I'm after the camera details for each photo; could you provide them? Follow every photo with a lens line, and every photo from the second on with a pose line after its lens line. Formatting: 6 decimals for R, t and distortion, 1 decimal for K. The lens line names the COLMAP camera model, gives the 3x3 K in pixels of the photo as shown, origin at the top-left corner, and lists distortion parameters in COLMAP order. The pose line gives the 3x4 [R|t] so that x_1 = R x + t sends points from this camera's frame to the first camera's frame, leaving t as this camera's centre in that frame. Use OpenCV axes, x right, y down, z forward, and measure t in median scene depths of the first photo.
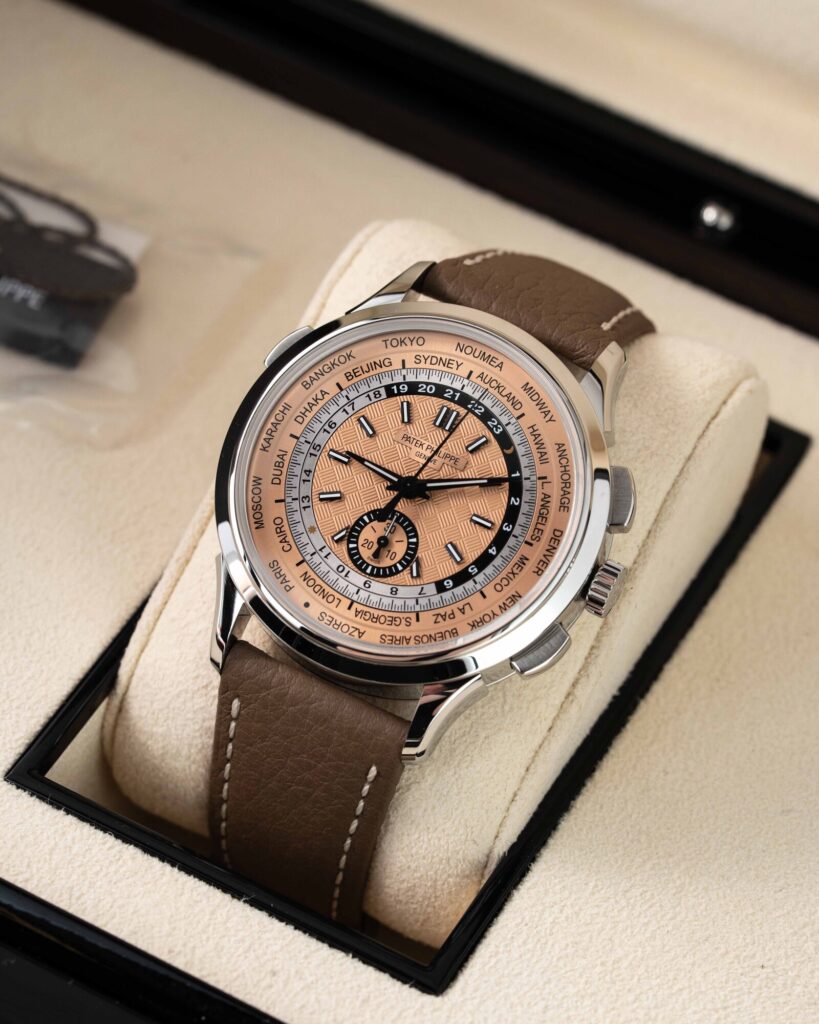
lens RADIAL K [[6370.3, 0, 409.5], [0, 6370.3, 512.0], [0, 0, 1]] dist [0.424003, -5.580233]
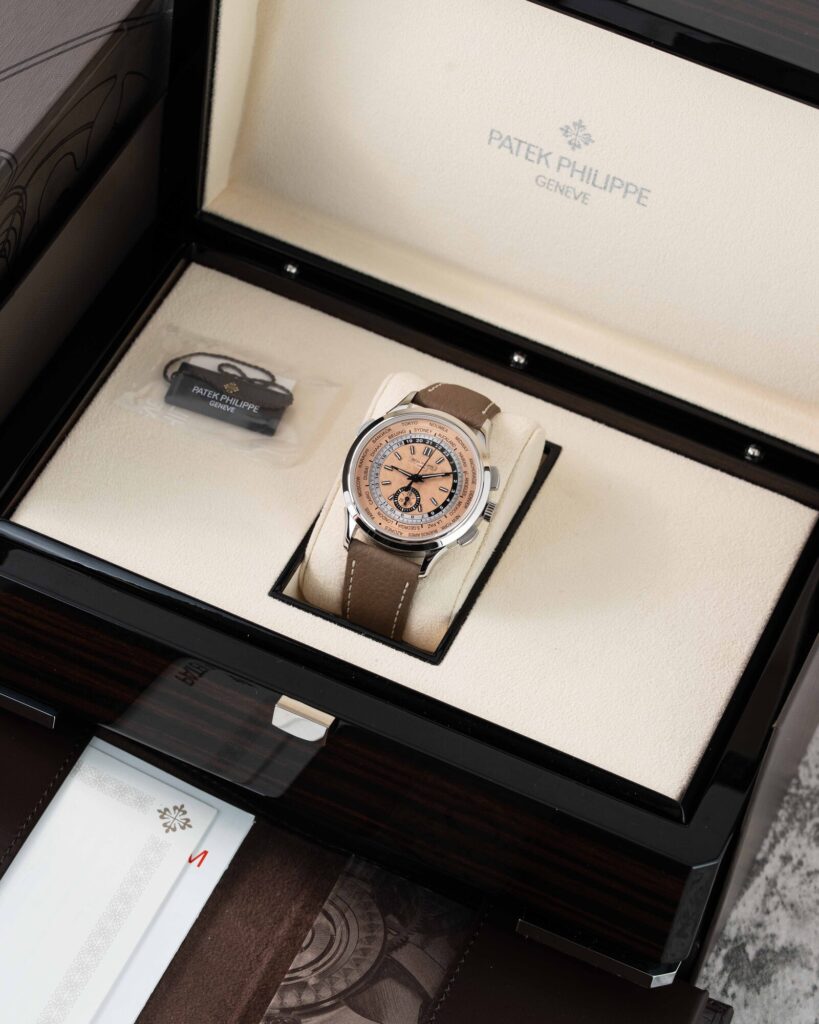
lens RADIAL K [[6370.3, 0, 409.5], [0, 6370.3, 512.0], [0, 0, 1]] dist [0.424003, -5.580233]
pose [[0.997413, -0.054387, 0.047004, -0.128716], [0.053511, 0.998373, 0.019703, -0.042338], [-0.048000, -0.017136, 0.998700, -1.669110]]
